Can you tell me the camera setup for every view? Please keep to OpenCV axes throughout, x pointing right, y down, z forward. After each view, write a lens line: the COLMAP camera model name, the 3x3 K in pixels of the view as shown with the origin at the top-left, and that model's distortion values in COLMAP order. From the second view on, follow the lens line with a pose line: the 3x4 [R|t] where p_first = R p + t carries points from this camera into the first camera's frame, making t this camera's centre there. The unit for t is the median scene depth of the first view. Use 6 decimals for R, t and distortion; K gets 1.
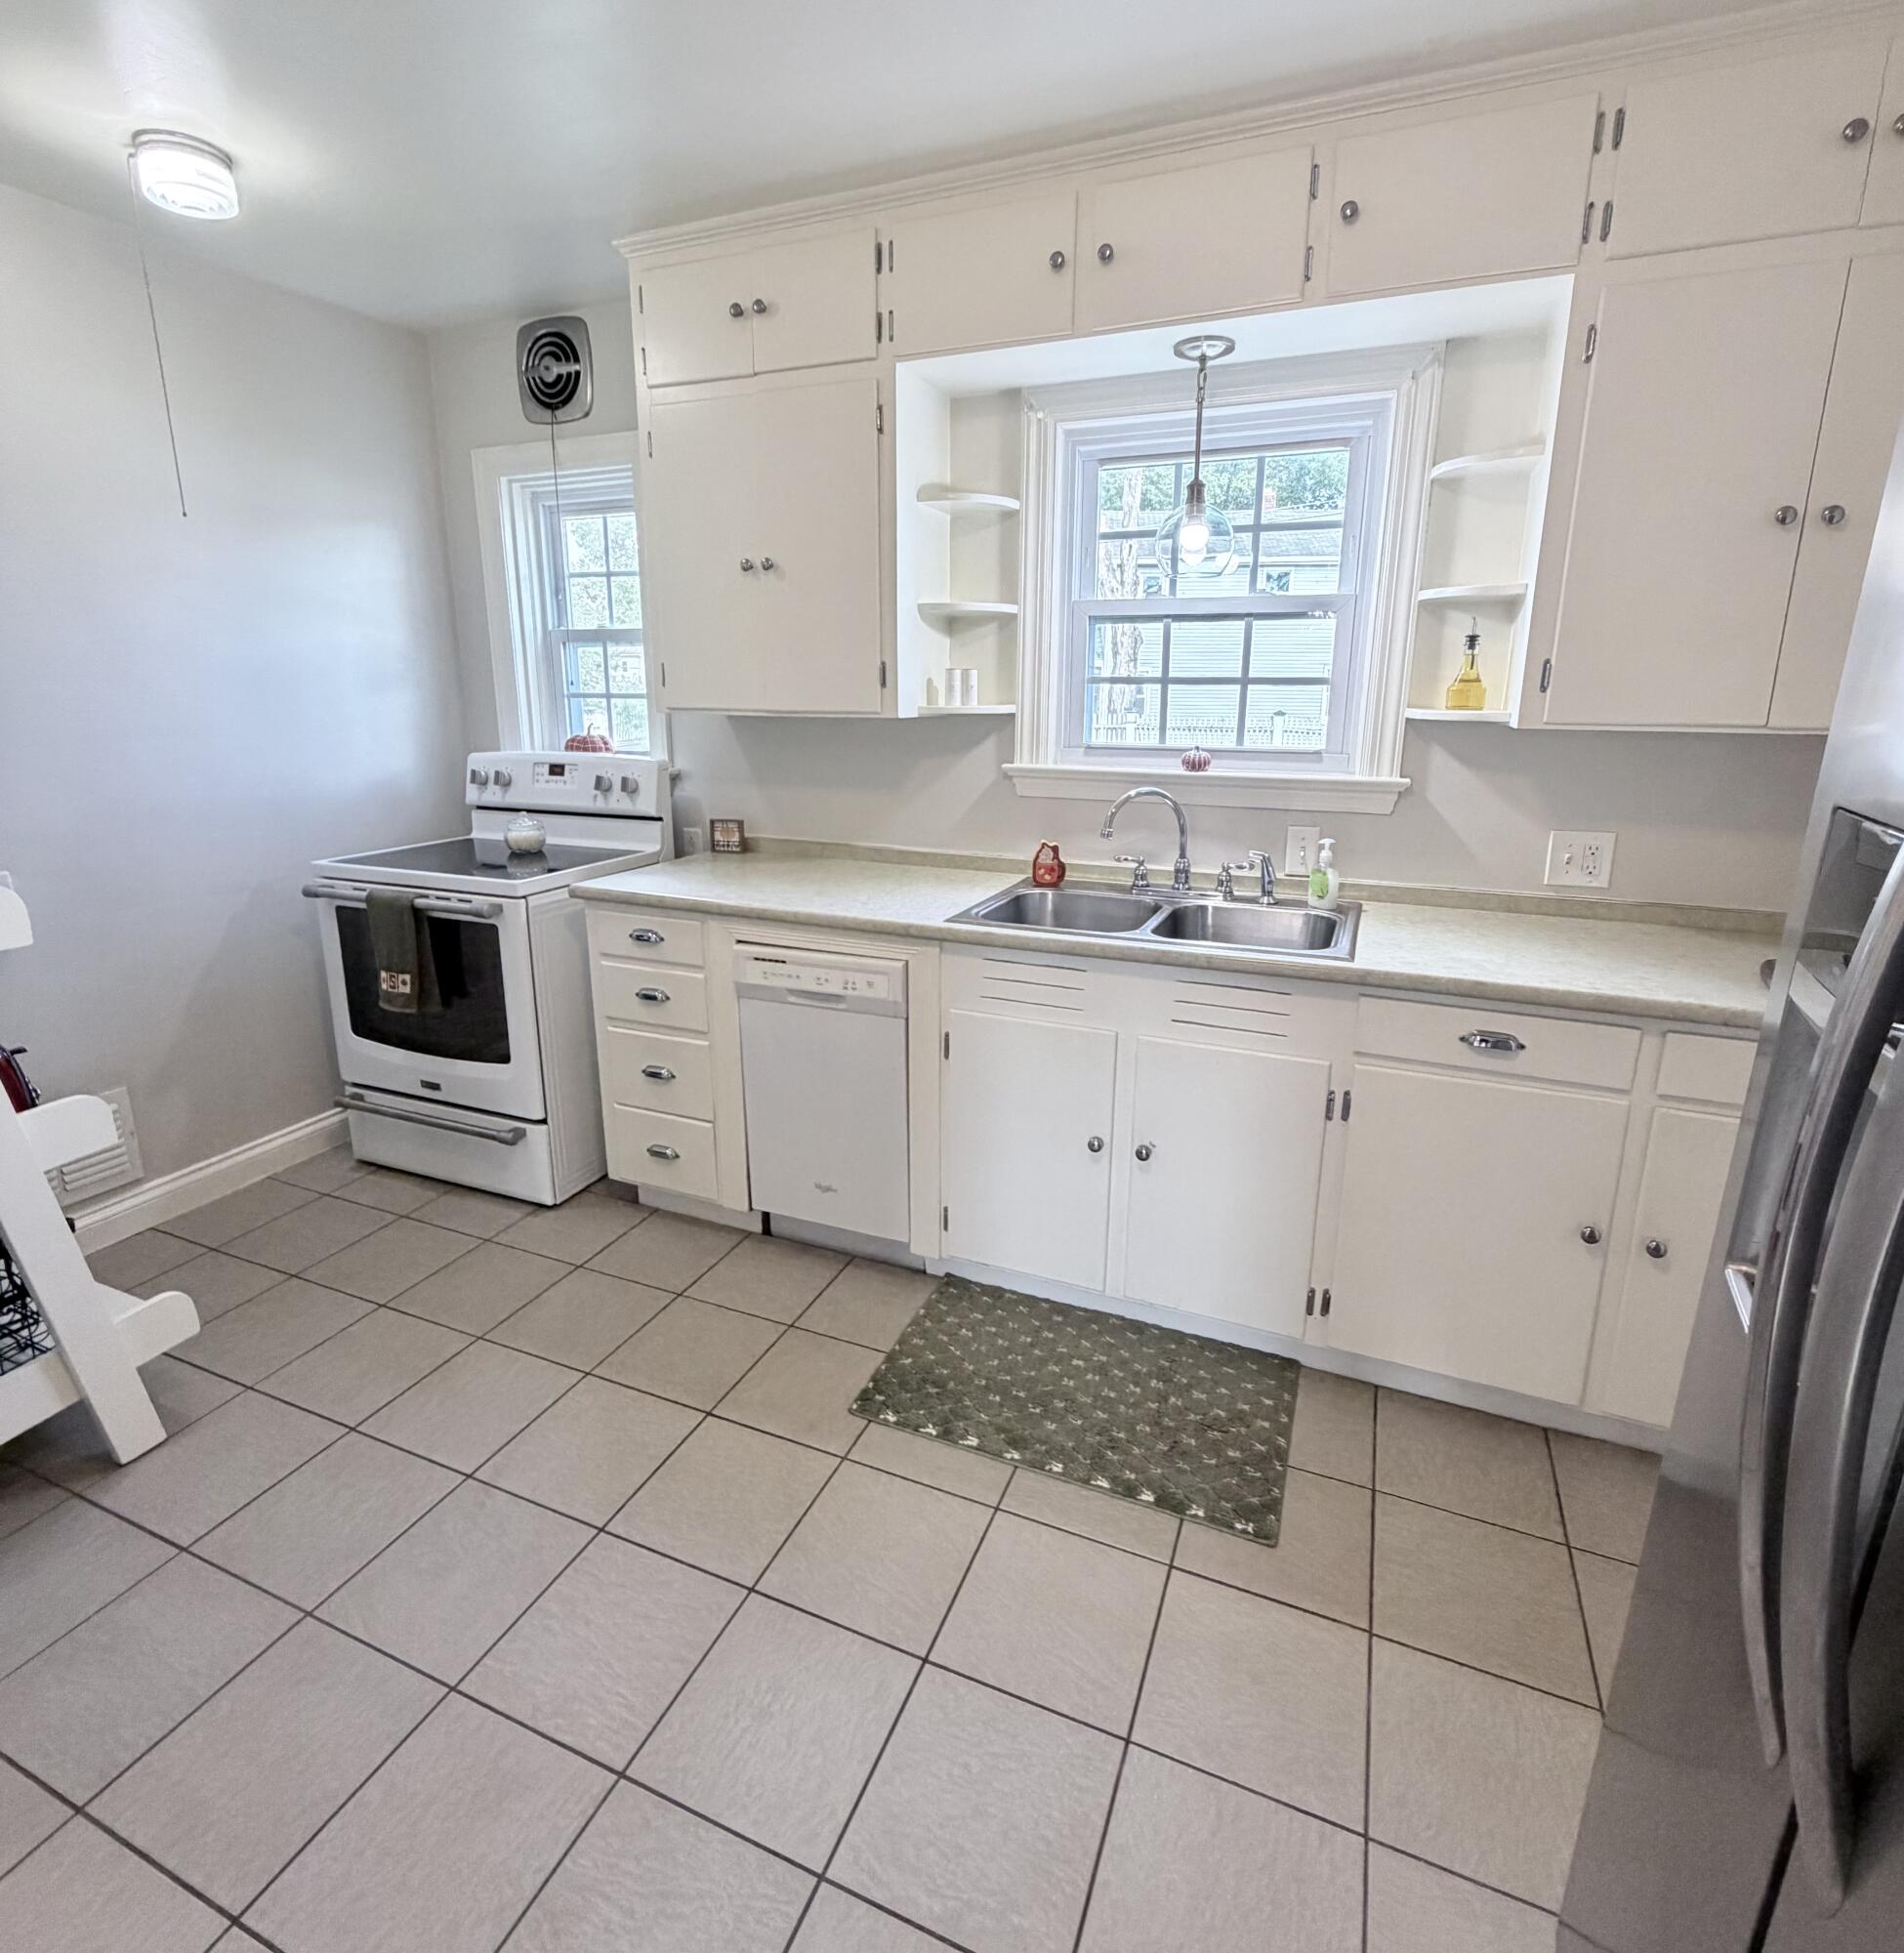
lens RADIAL K [[1011.7, 0, 950.7], [0, 1011.7, 920.1], [0, 0, 1]] dist [-0.000216, 0.000351]
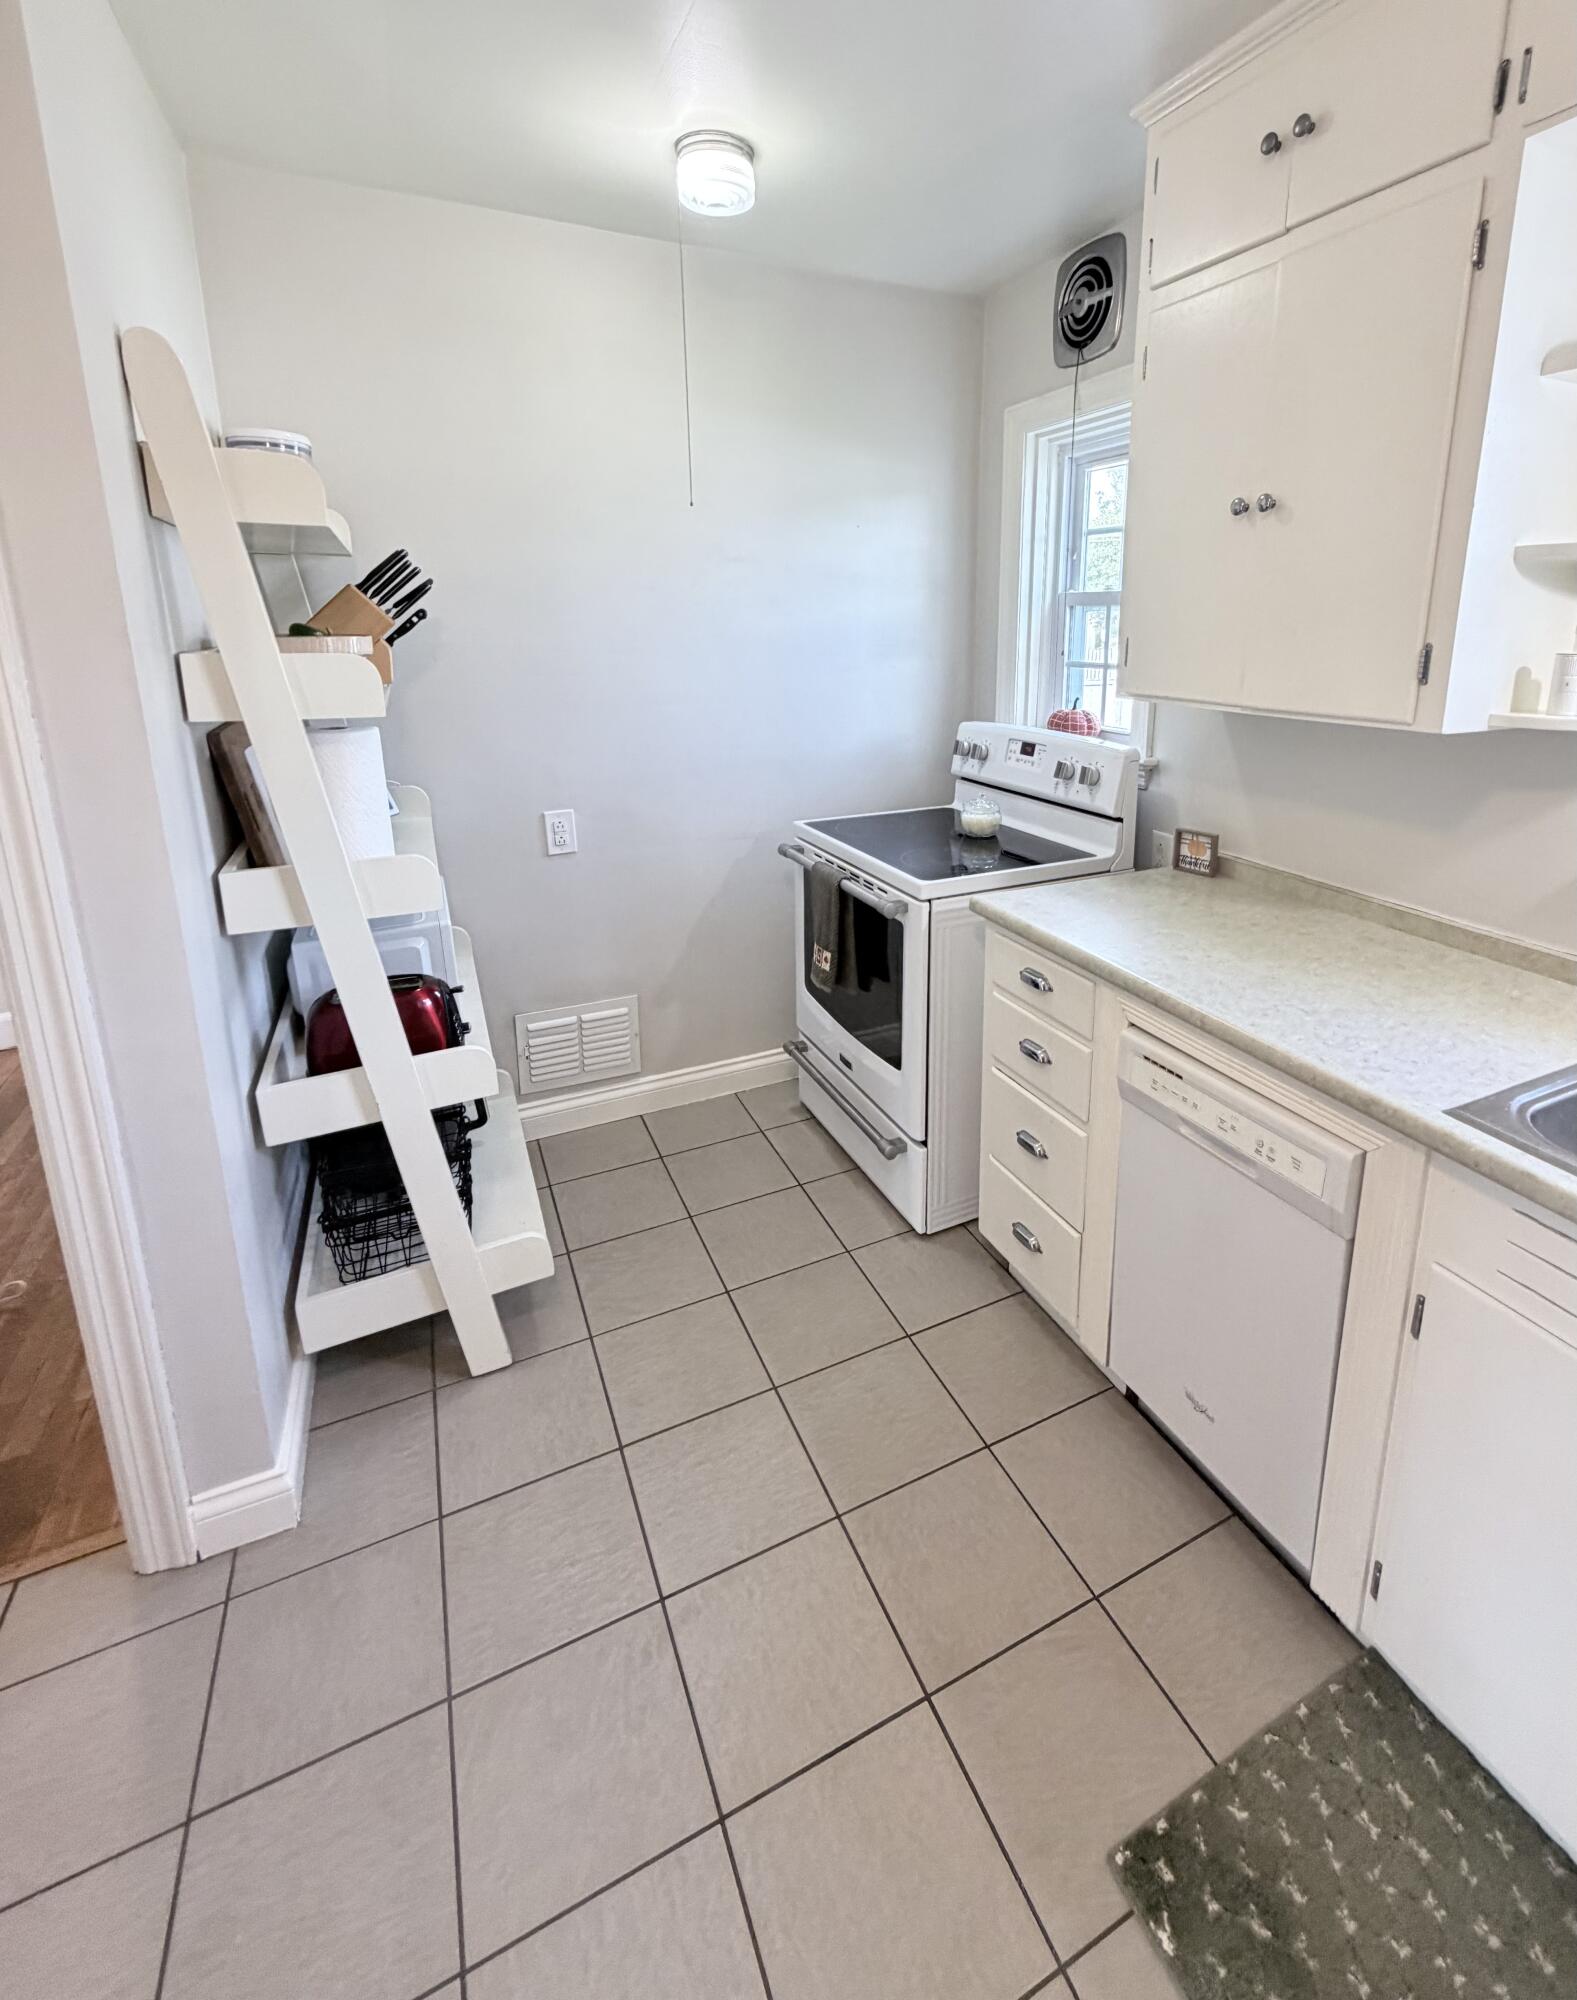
lens RADIAL K [[920.3, 0, 872.2], [0, 920.3, 831.3], [0, 0, 1]] dist [0.000181, 0.000009]
pose [[0.761693, 0.139621, -0.632716, 0.042856], [-0.144348, 0.988532, 0.044366, -0.104595], [0.631654, 0.057538, 0.773112, 0.315294]]
